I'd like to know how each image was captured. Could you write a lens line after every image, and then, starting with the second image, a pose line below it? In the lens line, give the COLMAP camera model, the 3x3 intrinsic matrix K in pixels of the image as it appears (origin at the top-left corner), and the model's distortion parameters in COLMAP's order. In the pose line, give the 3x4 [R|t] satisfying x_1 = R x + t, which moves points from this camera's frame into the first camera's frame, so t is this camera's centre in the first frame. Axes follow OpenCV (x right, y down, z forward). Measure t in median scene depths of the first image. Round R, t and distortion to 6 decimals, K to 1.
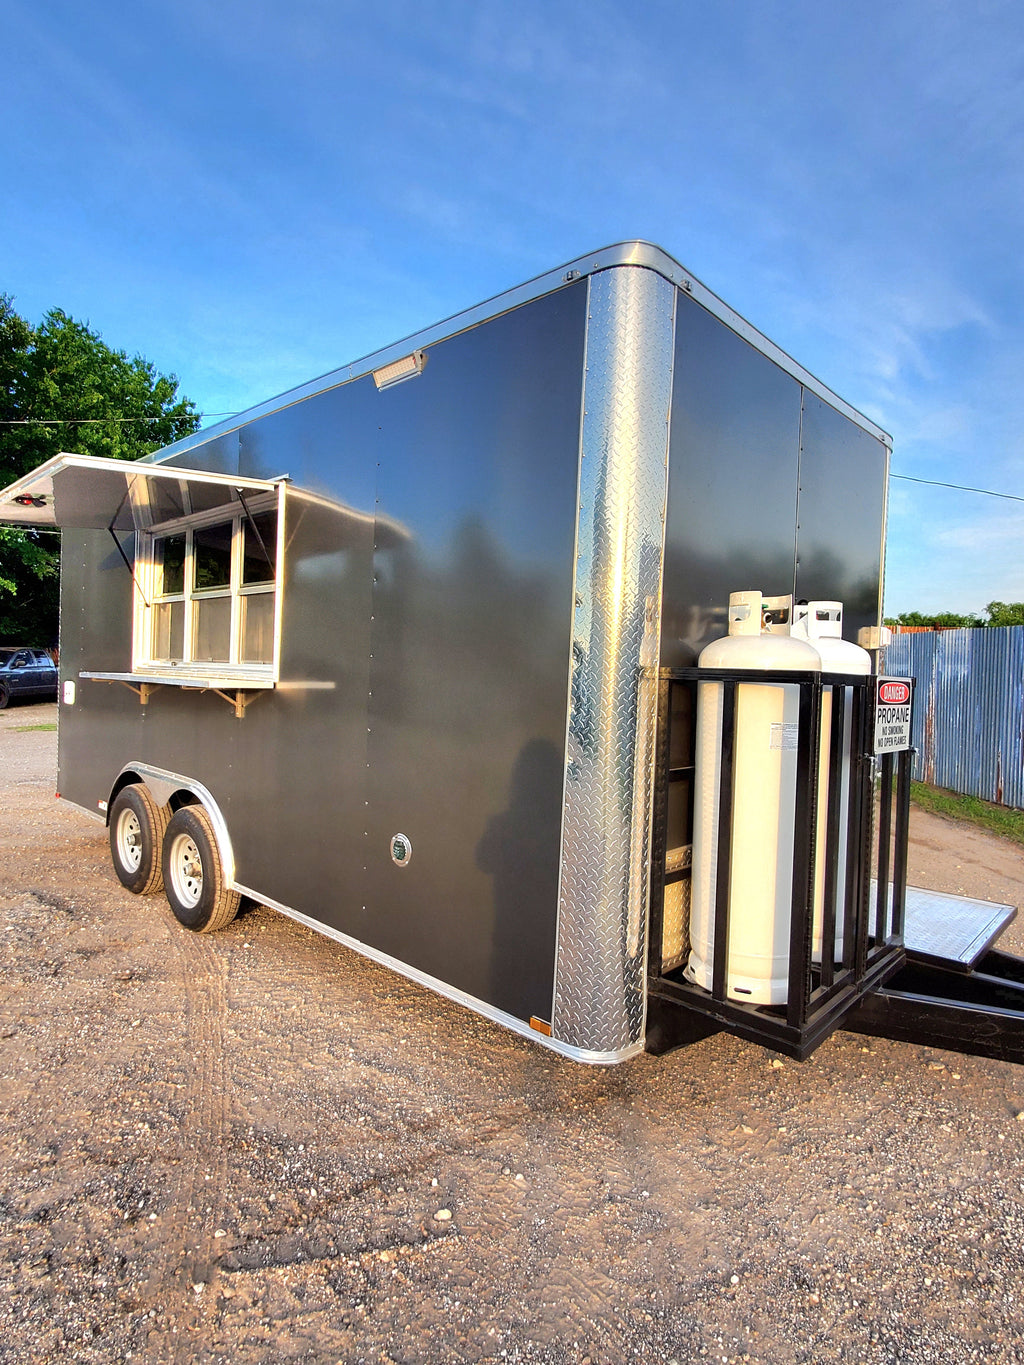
lens RADIAL K [[738.1, 0, 507.6], [0, 738.1, 686.1], [0, 0, 1]] dist [-0.012814, 0.014797]
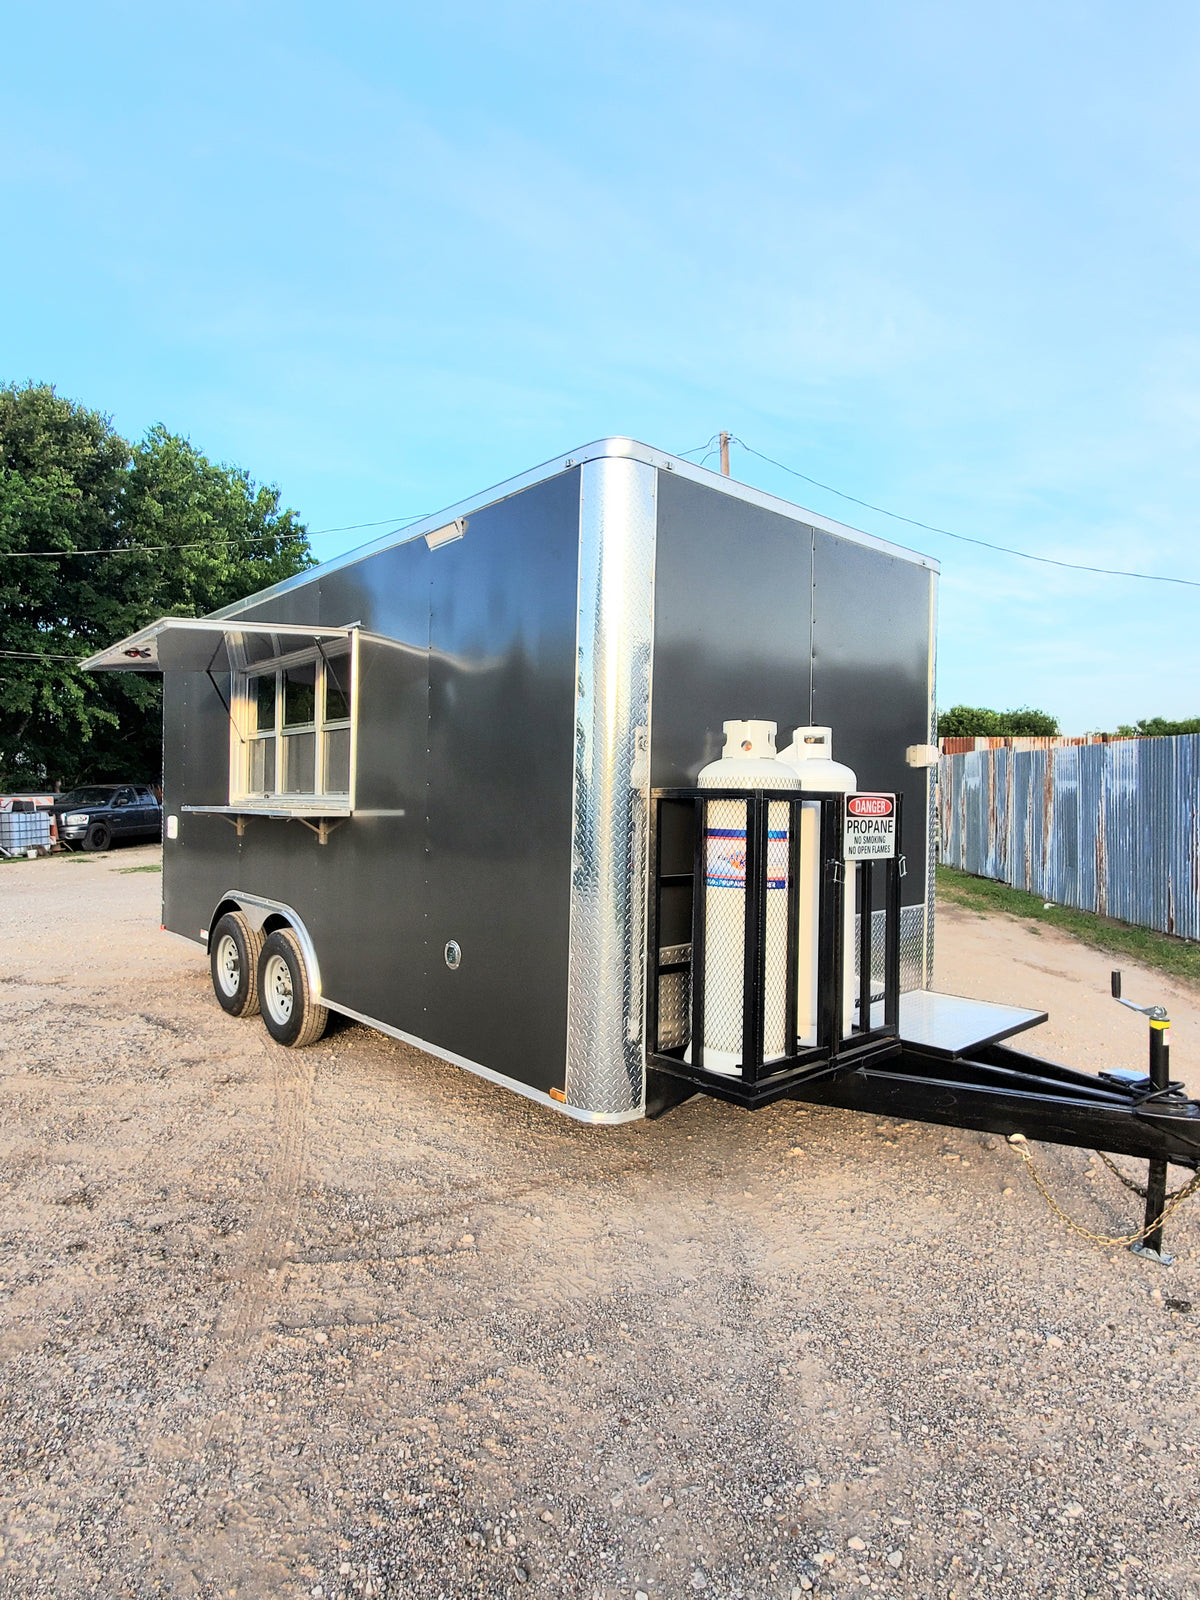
lens RADIAL K [[865.1, 0, 595.2], [0, 865.1, 800.3], [0, 0, 1]] dist [-0.012814, 0.014797]
pose [[0.996449, -0.021158, -0.081491, 0.188628], [0.019491, 0.999585, -0.021209, 0.016963], [0.081906, 0.019545, 0.996448, -0.314990]]
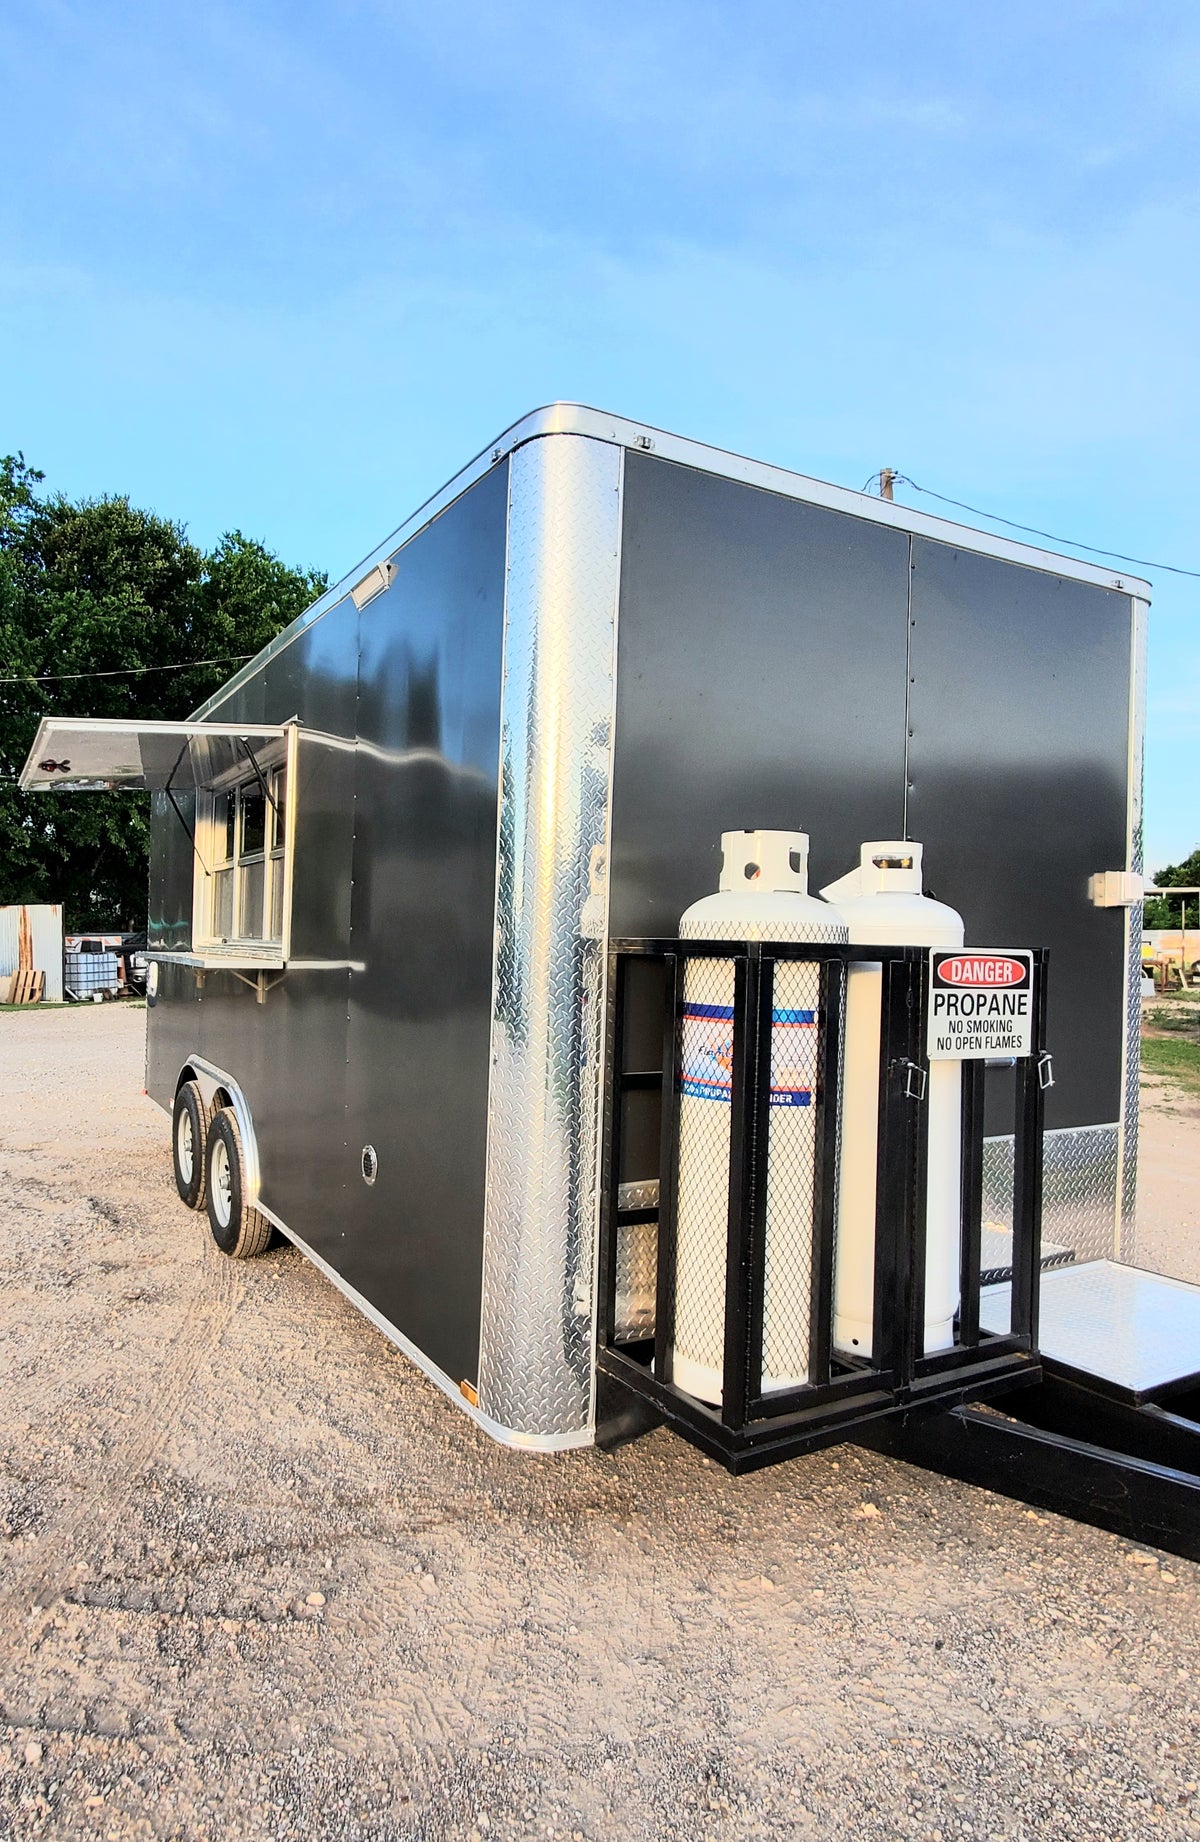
lens RADIAL K [[1015.1, 0, 490.0], [0, 1015.1, 934.8], [0, 0, 1]] dist [-0.005633, 0.005087]
pose [[0.946901, -0.013009, -0.321261, 0.350831], [0.002106, 0.999411, -0.034262, 0.005519], [0.321517, 0.031766, 0.946371, -0.033107]]
